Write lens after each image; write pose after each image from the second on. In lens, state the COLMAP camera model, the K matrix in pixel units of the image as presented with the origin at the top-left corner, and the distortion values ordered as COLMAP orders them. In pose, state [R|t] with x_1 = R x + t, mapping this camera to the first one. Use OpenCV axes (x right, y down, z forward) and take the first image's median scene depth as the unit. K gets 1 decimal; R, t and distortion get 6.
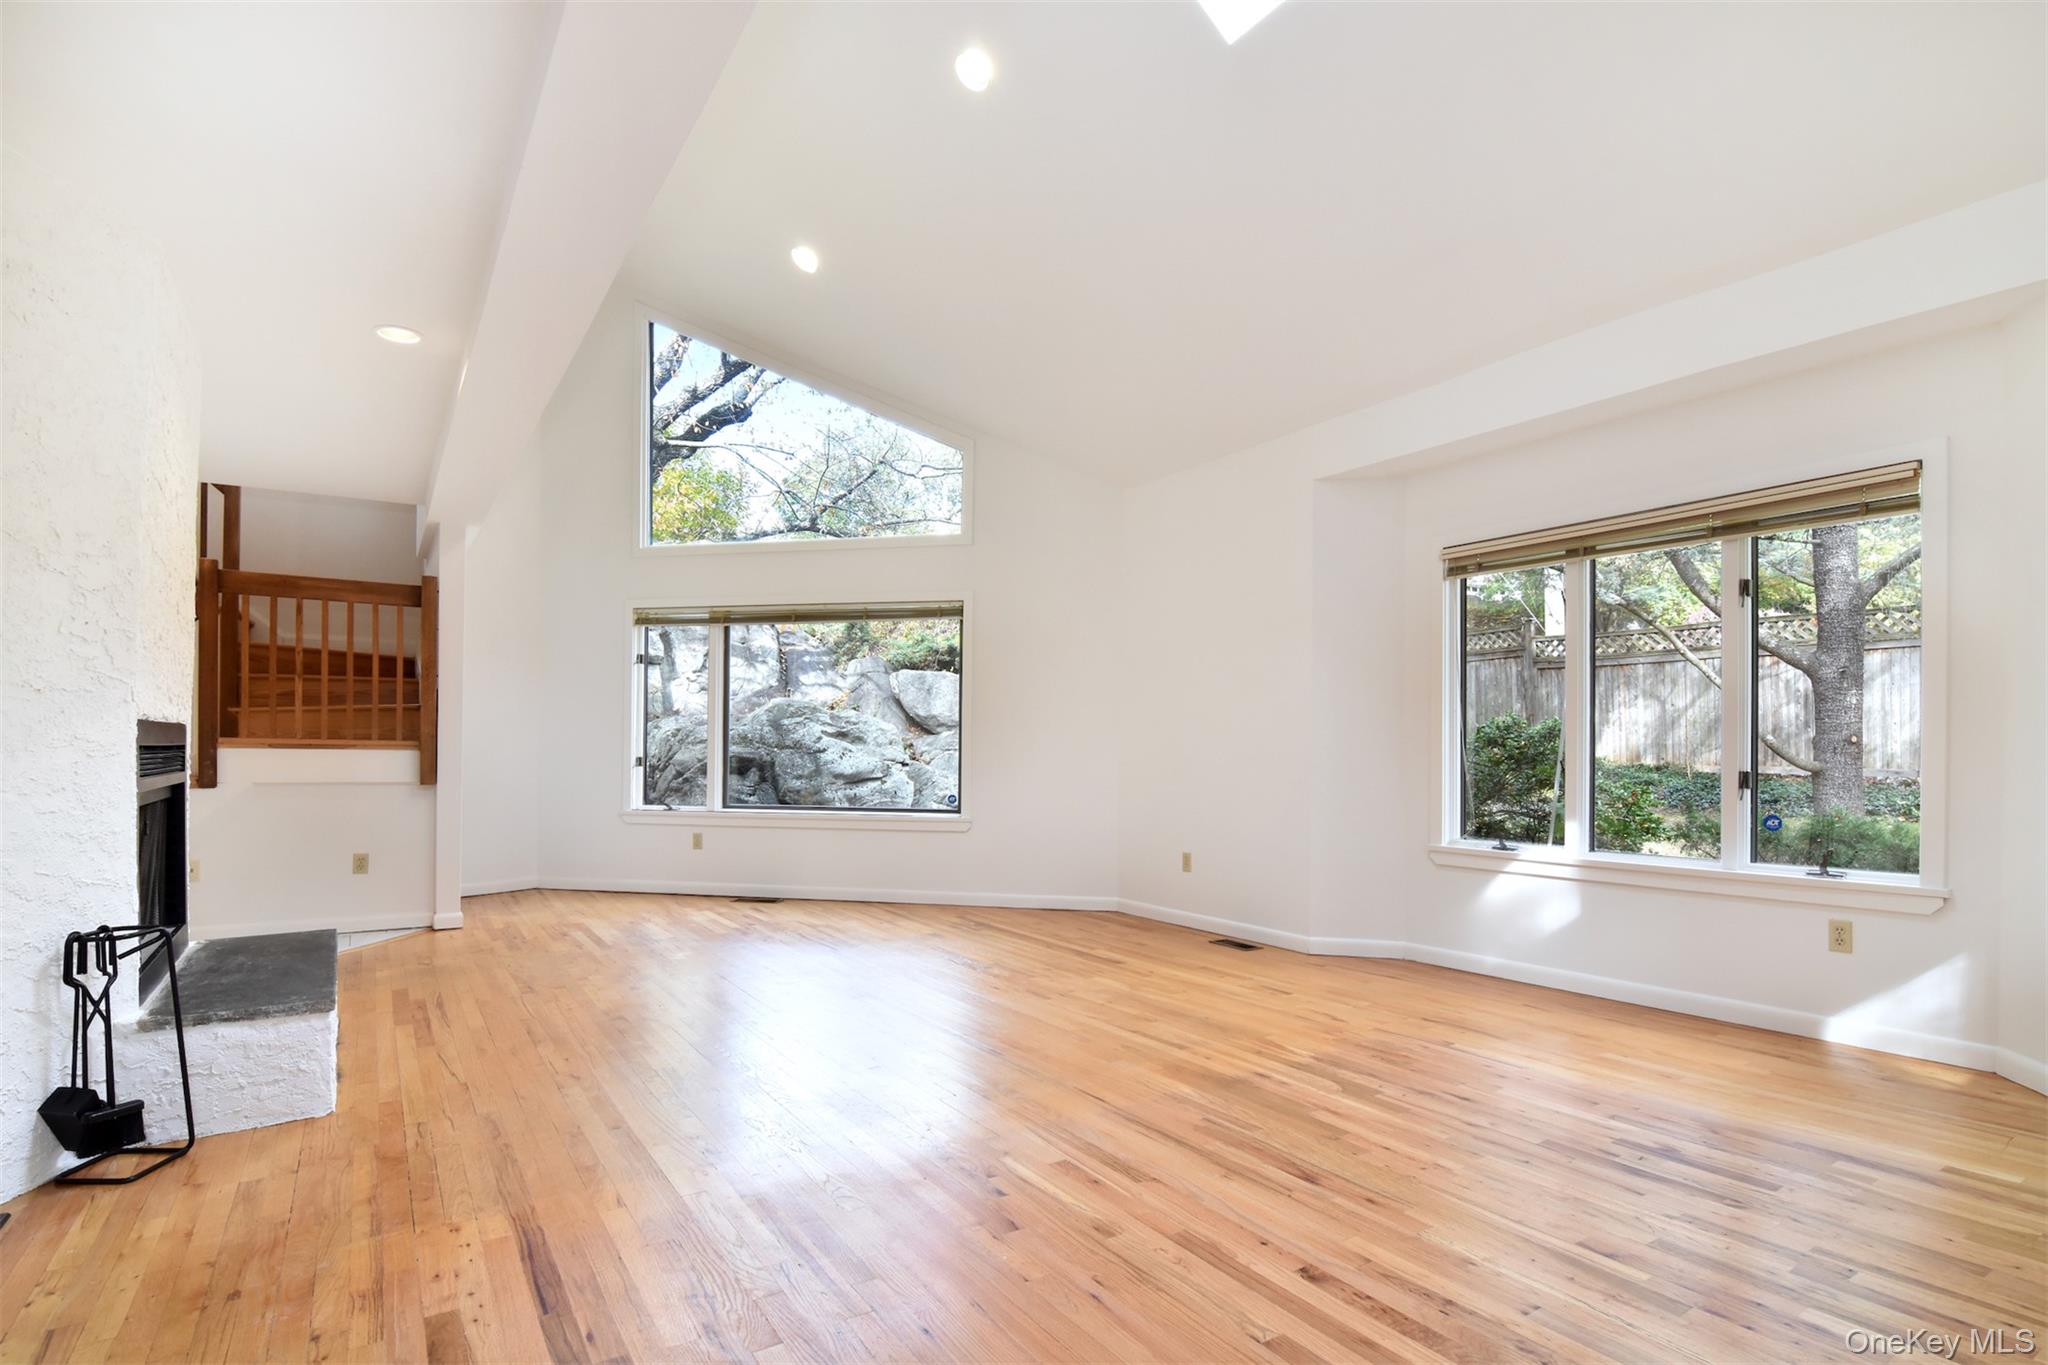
lens RADIAL K [[1010.9, 0, 1000.7], [0, 1010.9, 769.3], [0, 0, 1]] dist [-0.009834, -0.003421]
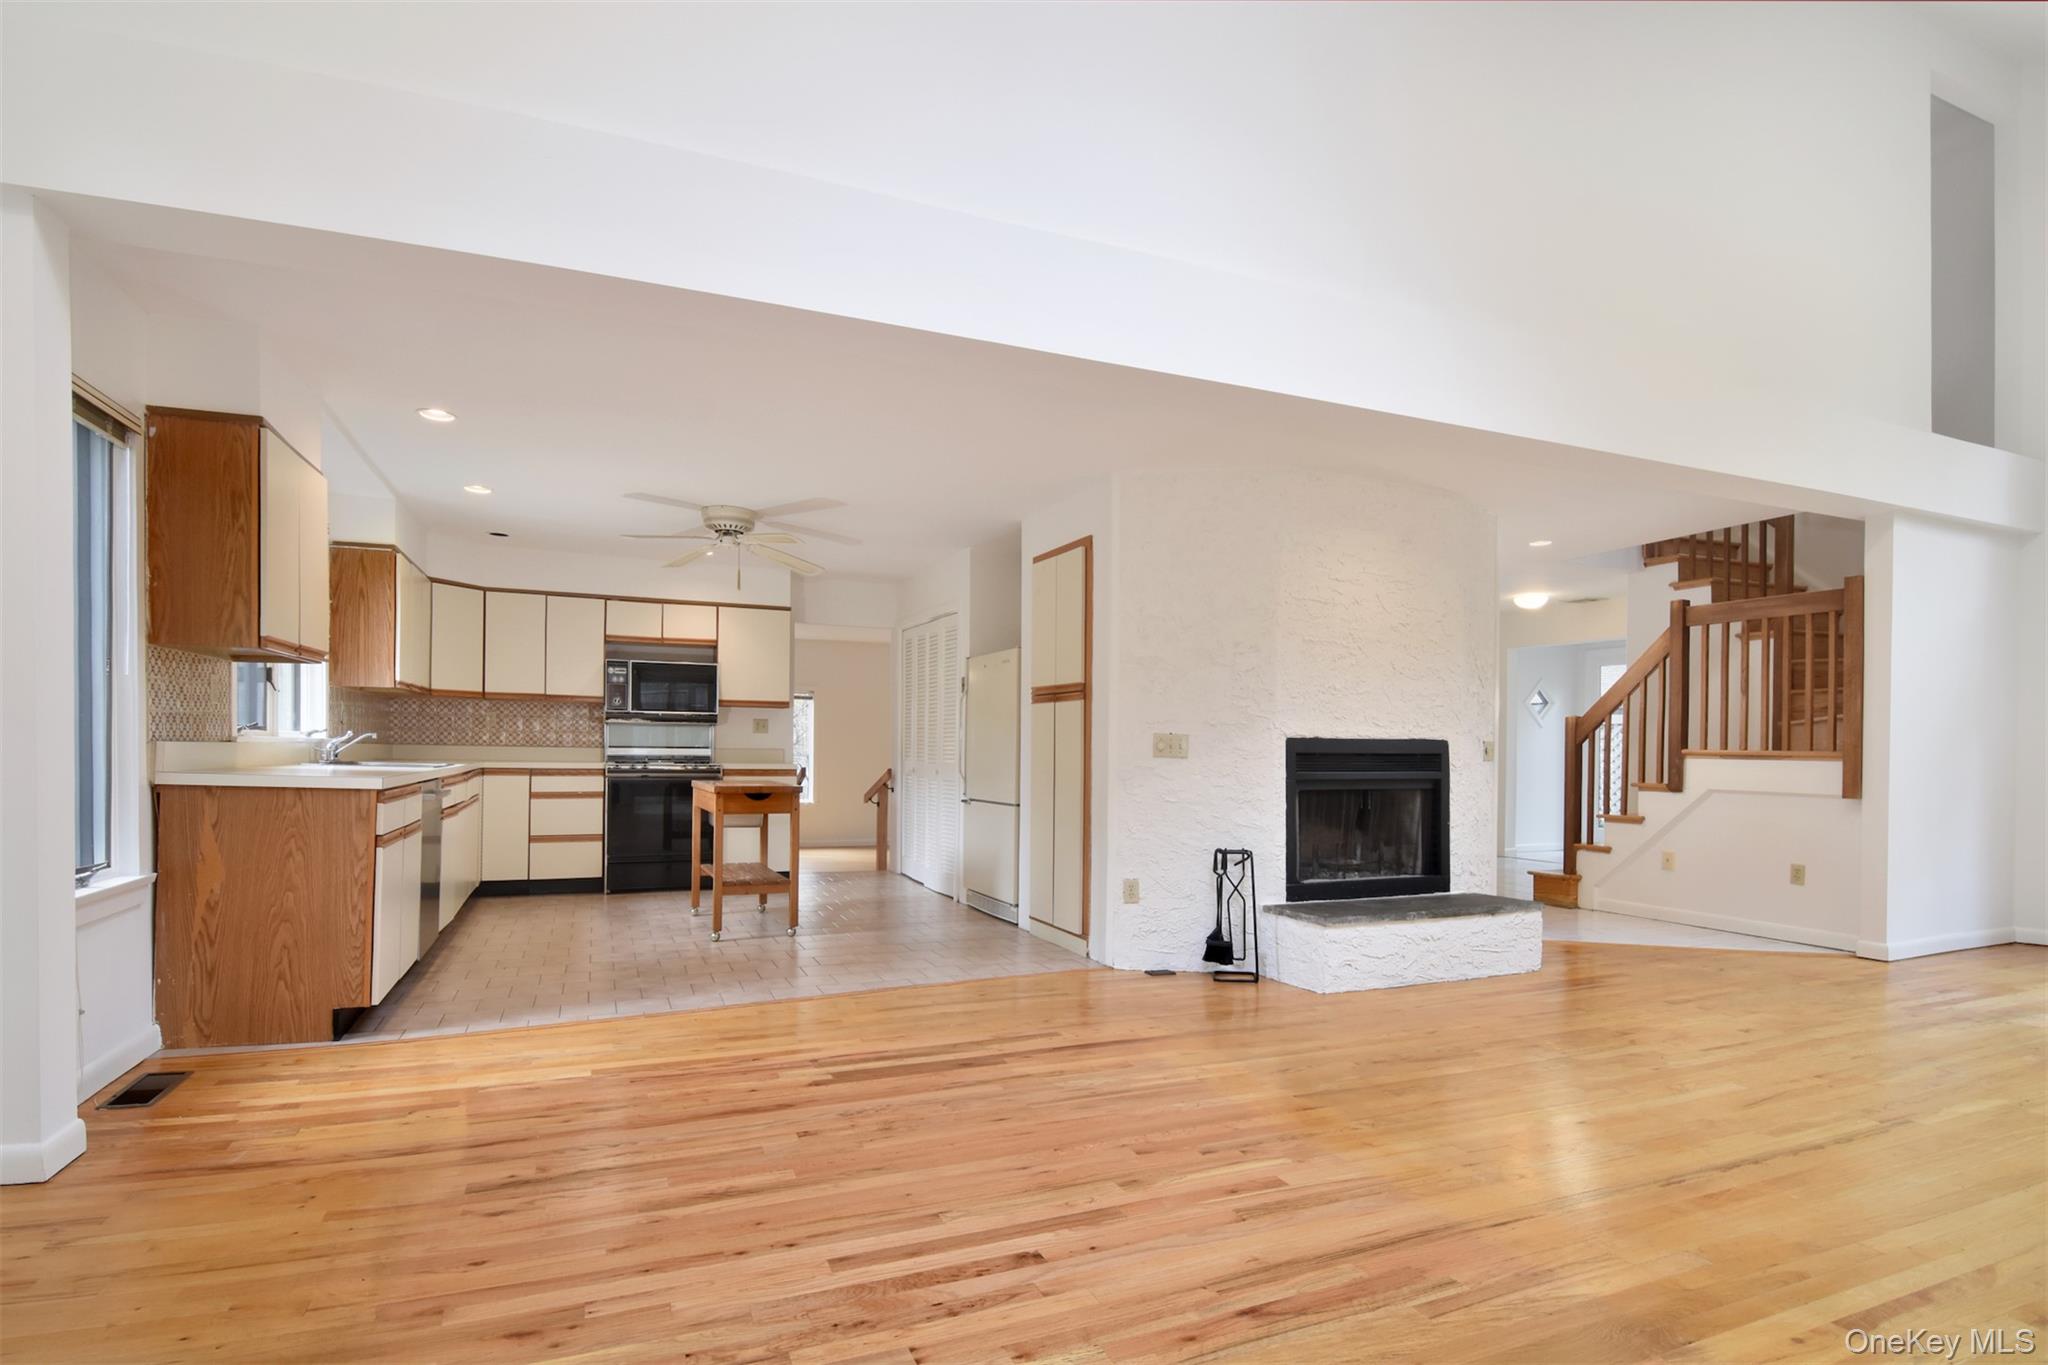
lens RADIAL K [[1010.9, 0, 1053.1], [0, 1010.9, 759.3], [0, 0, 1]] dist [-0.009834, -0.003421]
pose [[-0.144127, 0.002164, -0.989557, 0.704578], [-0.028544, 0.999572, 0.006343, -0.009506], [0.989147, 0.029160, -0.144003, 0.614529]]
